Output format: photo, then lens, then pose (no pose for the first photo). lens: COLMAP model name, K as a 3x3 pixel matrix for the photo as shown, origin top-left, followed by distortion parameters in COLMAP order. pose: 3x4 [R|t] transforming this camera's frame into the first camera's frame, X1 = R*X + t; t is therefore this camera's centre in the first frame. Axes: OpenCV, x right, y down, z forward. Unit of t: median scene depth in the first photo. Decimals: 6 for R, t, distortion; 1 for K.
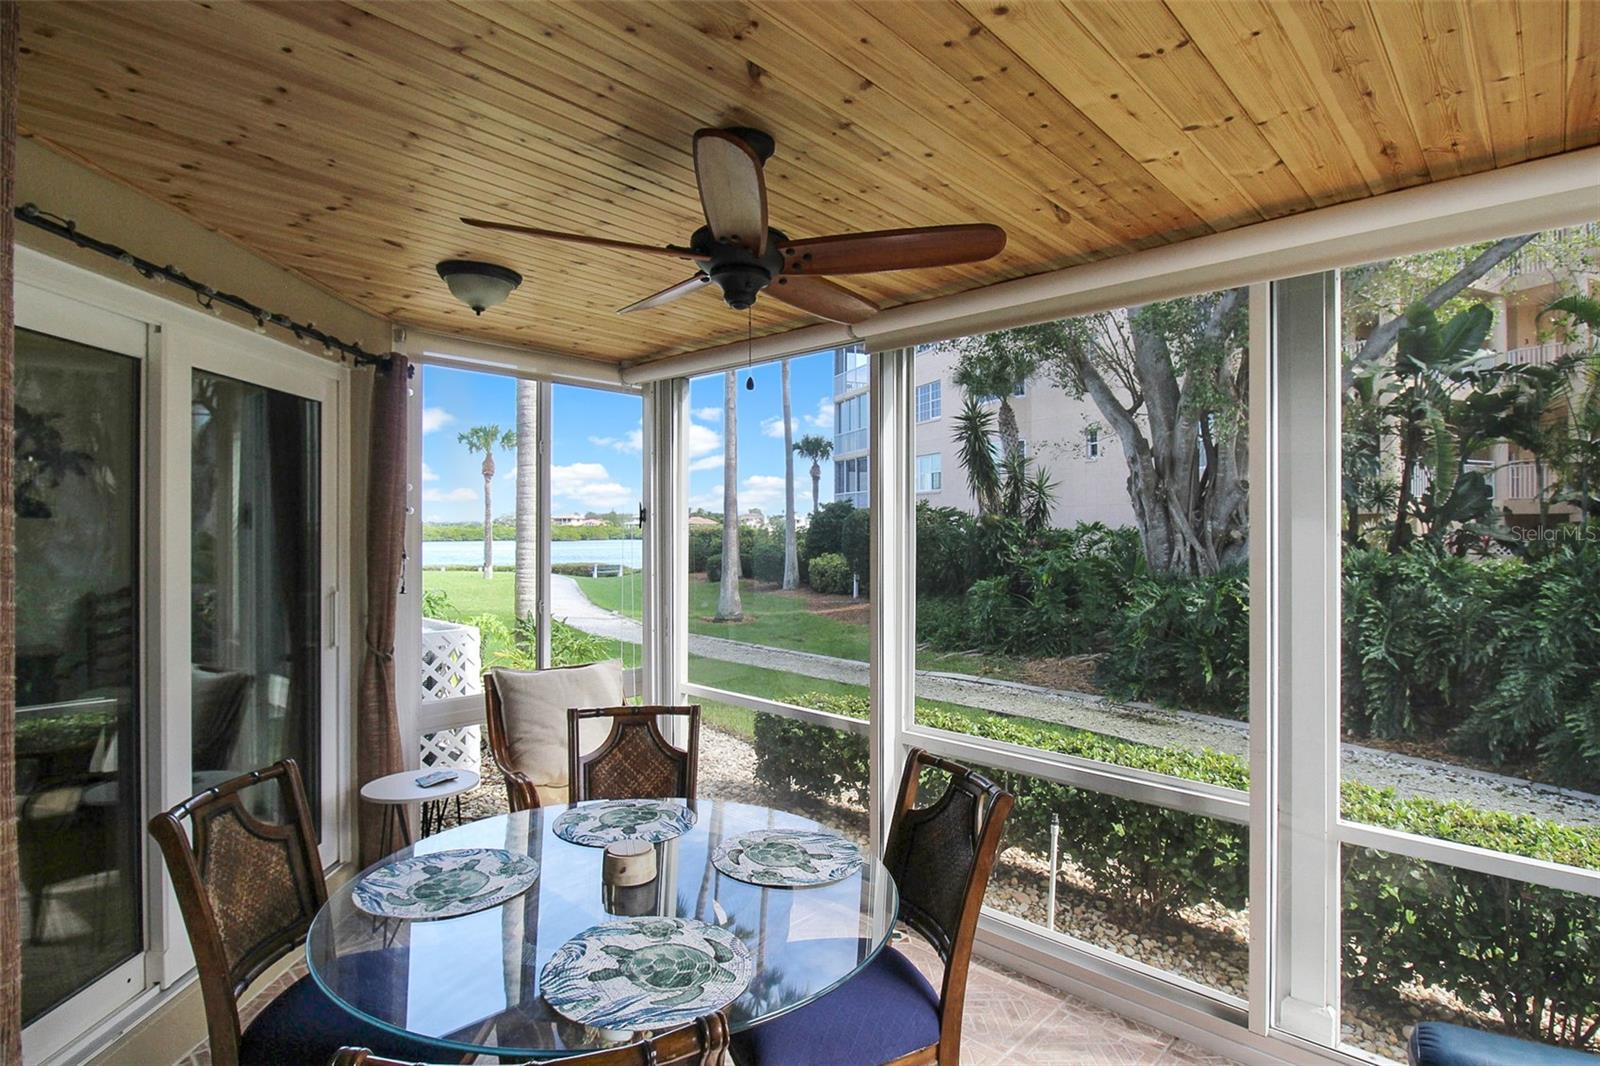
lens RADIAL K [[792.2, 0, 793.7], [0, 792.2, 529.1], [0, 0, 1]] dist [0.017607, -0.004484]
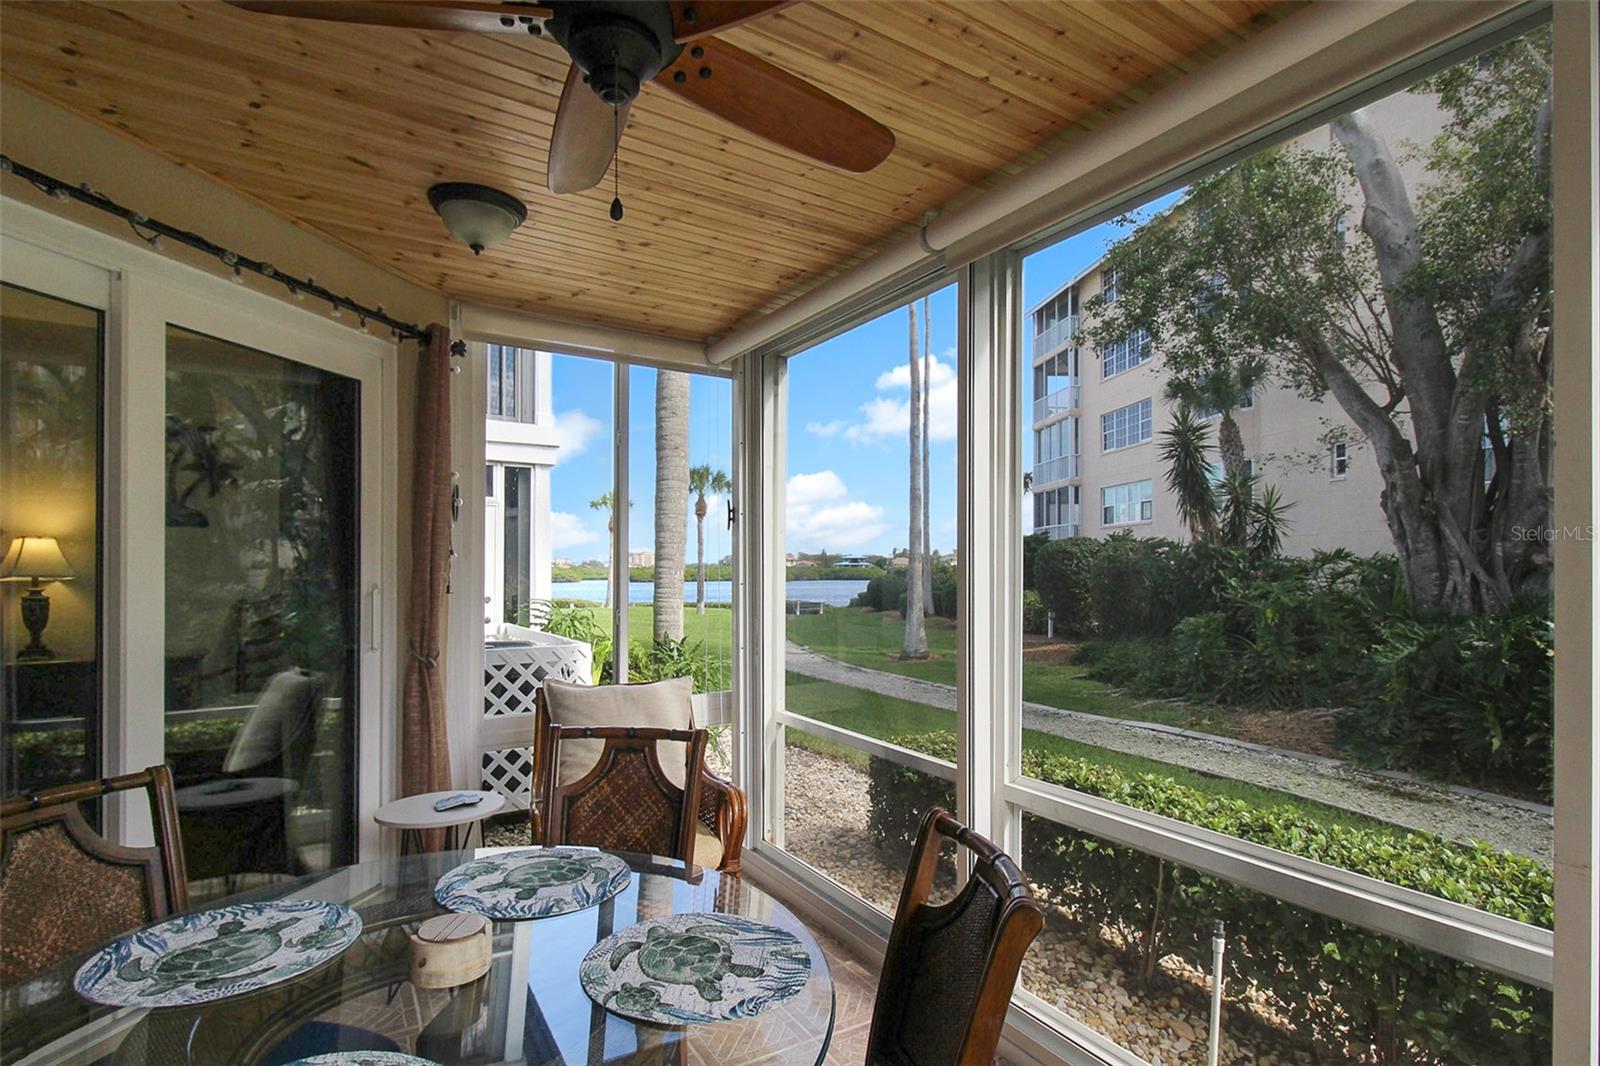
lens RADIAL K [[792.2, 0, 825.8], [0, 792.2, 564.4], [0, 0, 1]] dist [0.017607, -0.004484]
pose [[0.975042, 0.006668, -0.221919, 0.102835], [-0.008676, 0.999930, -0.008075, 0.042257], [0.221850, 0.009799, 0.975032, 0.175744]]
